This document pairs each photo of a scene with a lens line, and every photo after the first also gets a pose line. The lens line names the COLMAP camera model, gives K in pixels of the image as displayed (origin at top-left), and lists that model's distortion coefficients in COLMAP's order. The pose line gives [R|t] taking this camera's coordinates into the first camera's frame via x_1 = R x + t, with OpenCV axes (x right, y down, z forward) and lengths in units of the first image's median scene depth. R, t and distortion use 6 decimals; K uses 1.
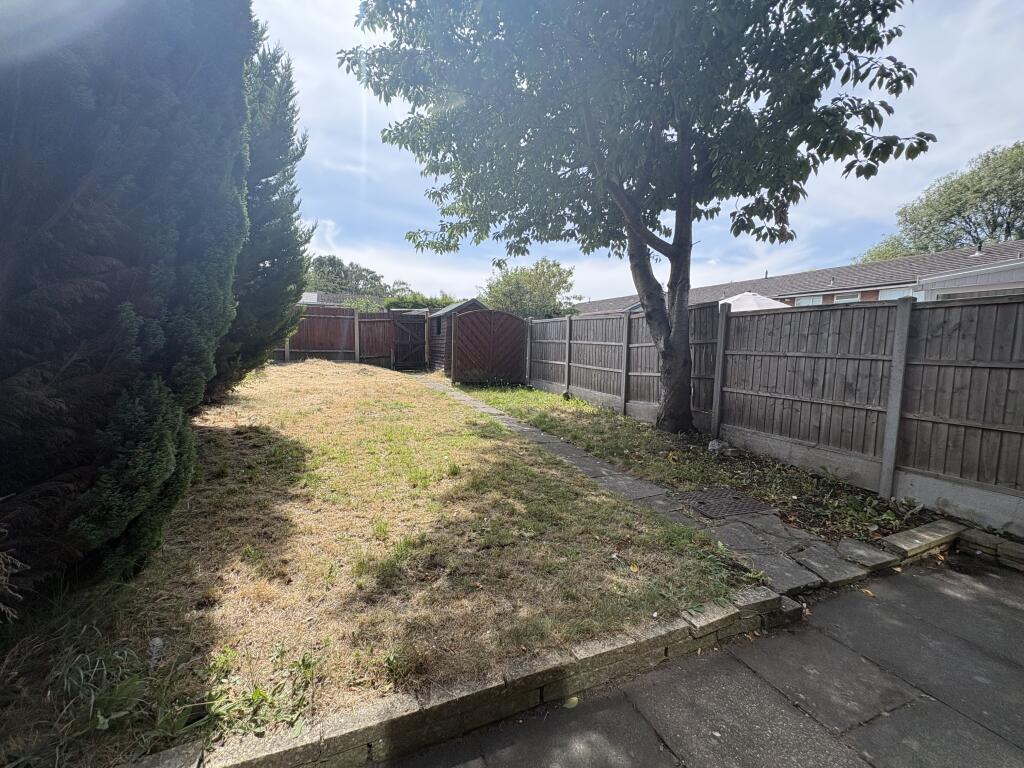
lens RADIAL K [[408.7, 0, 513.1], [0, 408.7, 382.7], [0, 0, 1]] dist [0.003581, 0.000165]
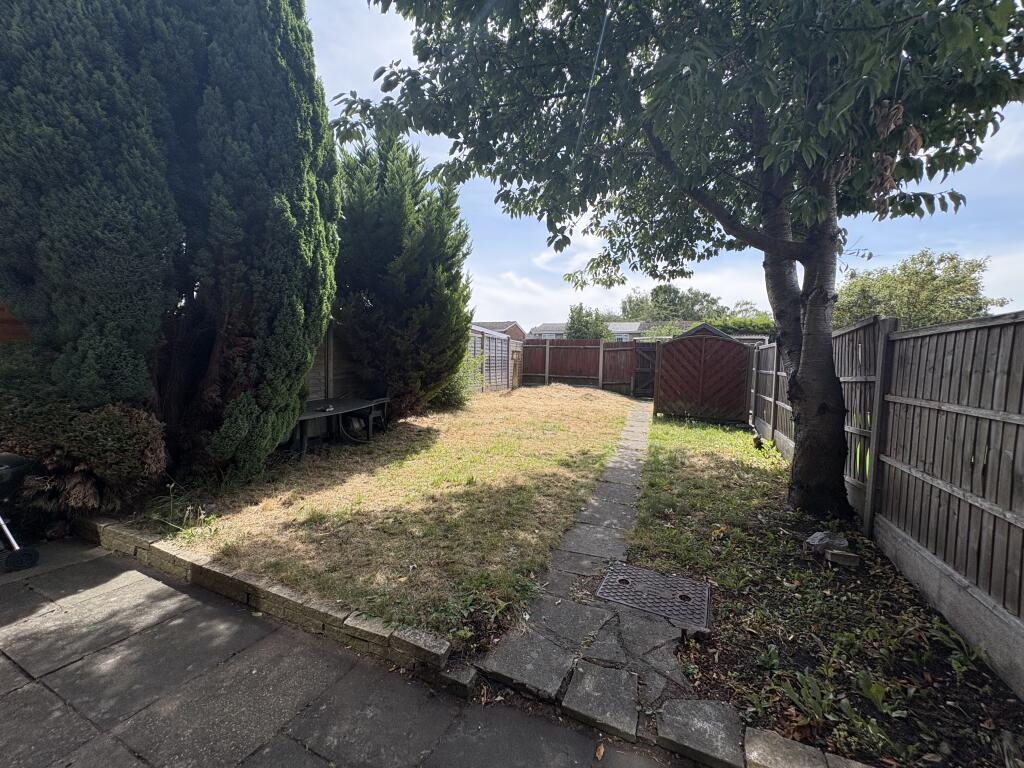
lens RADIAL K [[408.7, 0, 513.3], [0, 408.7, 385.3], [0, 0, 1]] dist [0.003581, 0.000165]
pose [[0.691173, 0.038609, -0.721657, 0.836465], [-0.077742, 0.996750, -0.021132, -0.052862], [0.718496, 0.070709, 0.691928, 0.249937]]
